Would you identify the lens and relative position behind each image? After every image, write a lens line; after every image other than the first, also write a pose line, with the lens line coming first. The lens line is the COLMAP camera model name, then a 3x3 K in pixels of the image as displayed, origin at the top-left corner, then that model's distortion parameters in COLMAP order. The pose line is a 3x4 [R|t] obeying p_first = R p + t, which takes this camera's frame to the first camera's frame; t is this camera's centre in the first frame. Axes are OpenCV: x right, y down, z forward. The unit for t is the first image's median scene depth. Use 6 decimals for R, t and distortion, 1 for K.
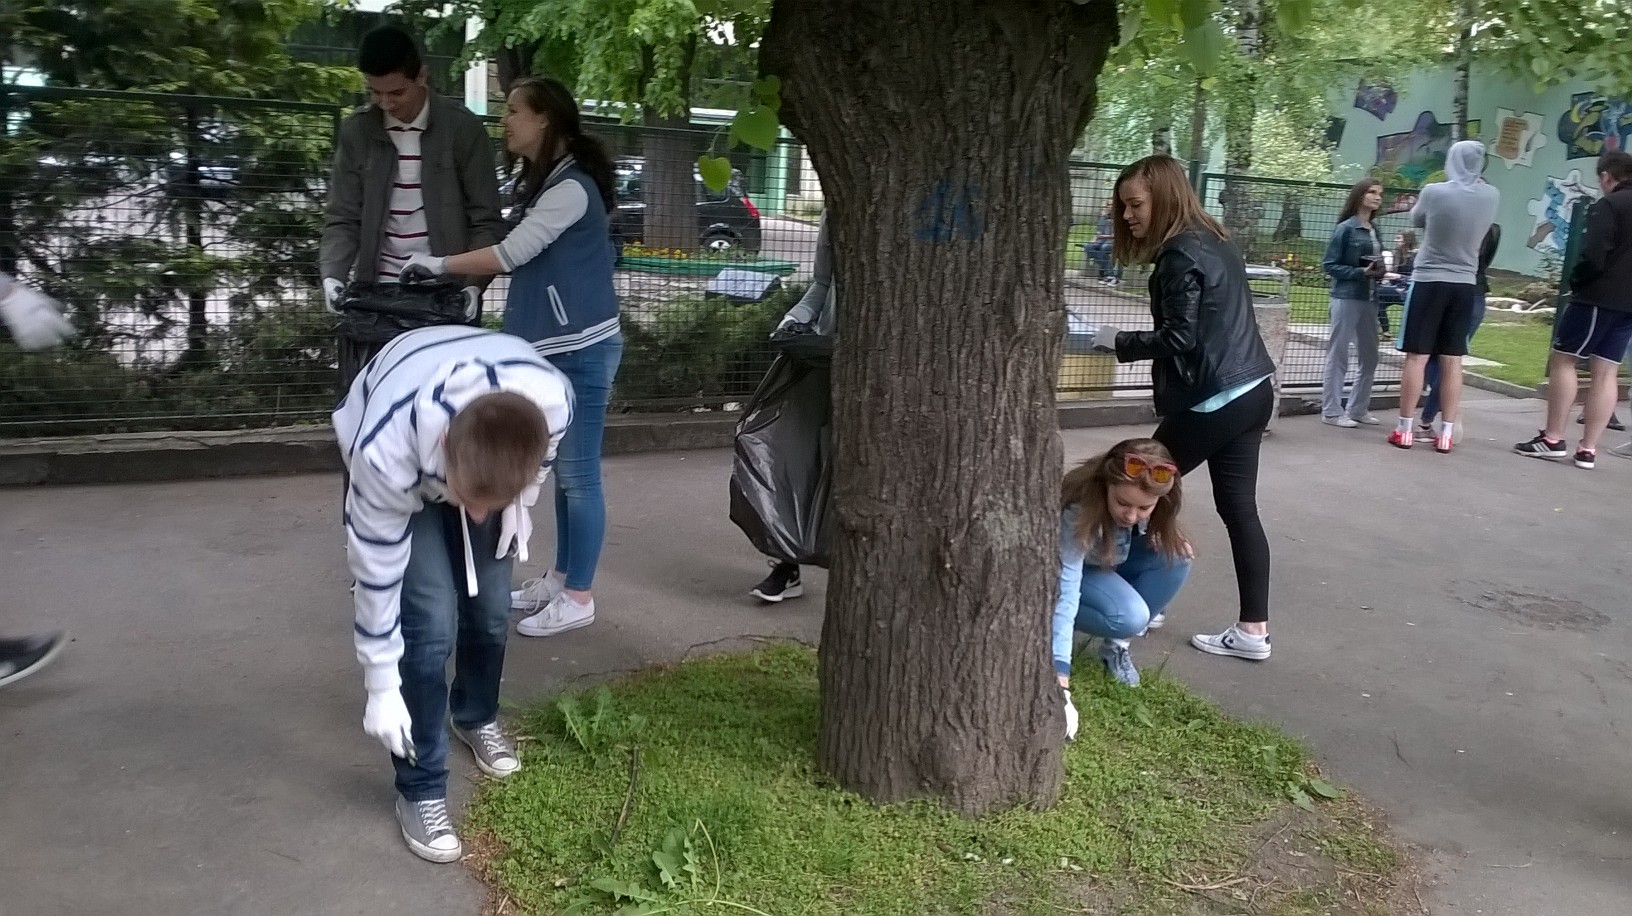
lens RADIAL K [[1472.2, 0, 839.4], [0, 1472.2, 486.6], [0, 0, 1]] dist [-0.011436, 0.013027]
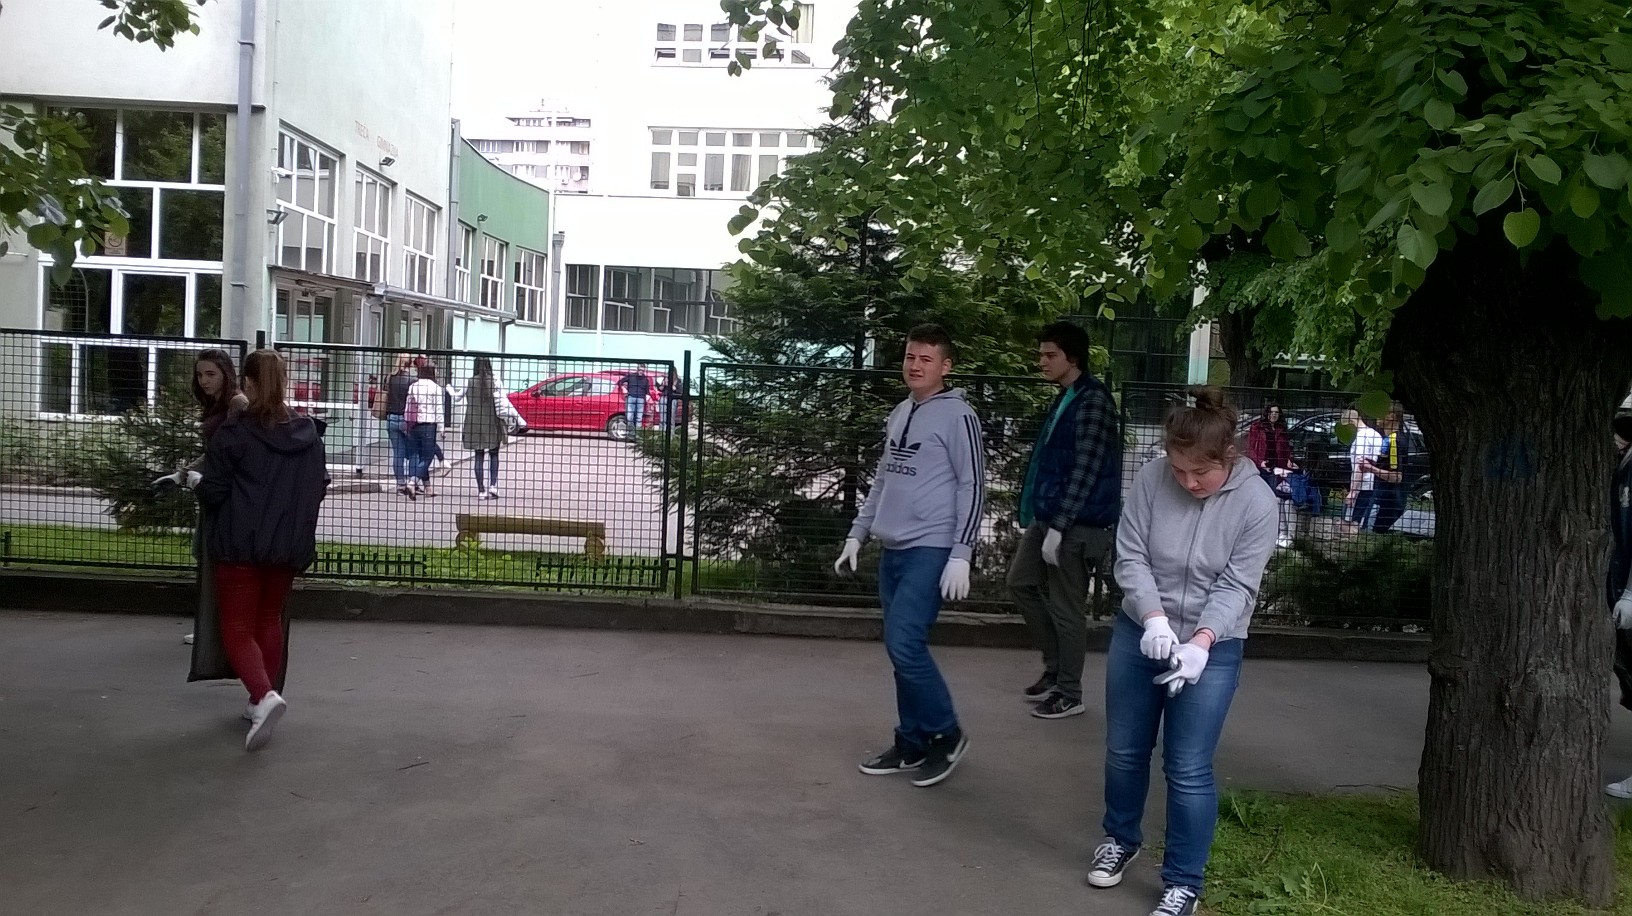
lens RADIAL K [[1479.1, 0, 816.0], [0, 1479.1, 458.0], [0, 0, 1]] dist [-0.009816, -0.045752]
pose [[0.882969, 0.008404, -0.469357, 0.141427], [-0.095235, 0.982255, -0.161572, 0.107053], [0.459670, 0.187362, 0.868101, -0.549099]]
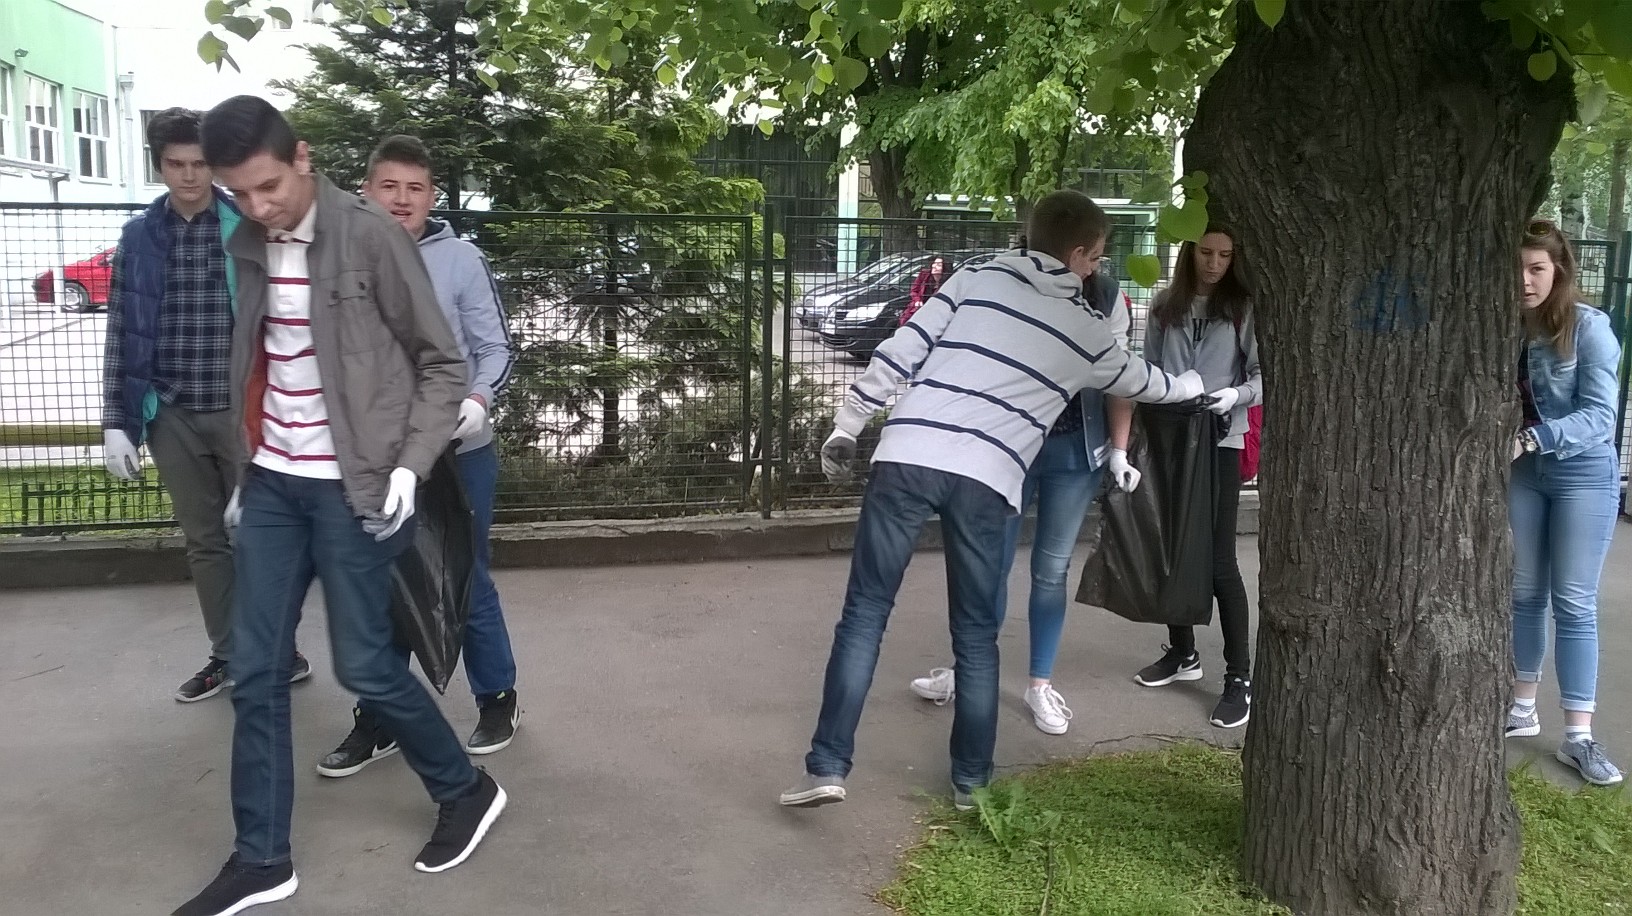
lens RADIAL K [[1479.1, 0, 809.0], [0, 1479.1, 484.5], [0, 0, 1]] dist [-0.003125, -0.053865]
pose [[0.965807, 0.000088, -0.259263, -0.039771], [-0.016081, 0.998095, -0.059568, -0.003038], [0.258763, 0.061701, 0.963968, -0.021416]]
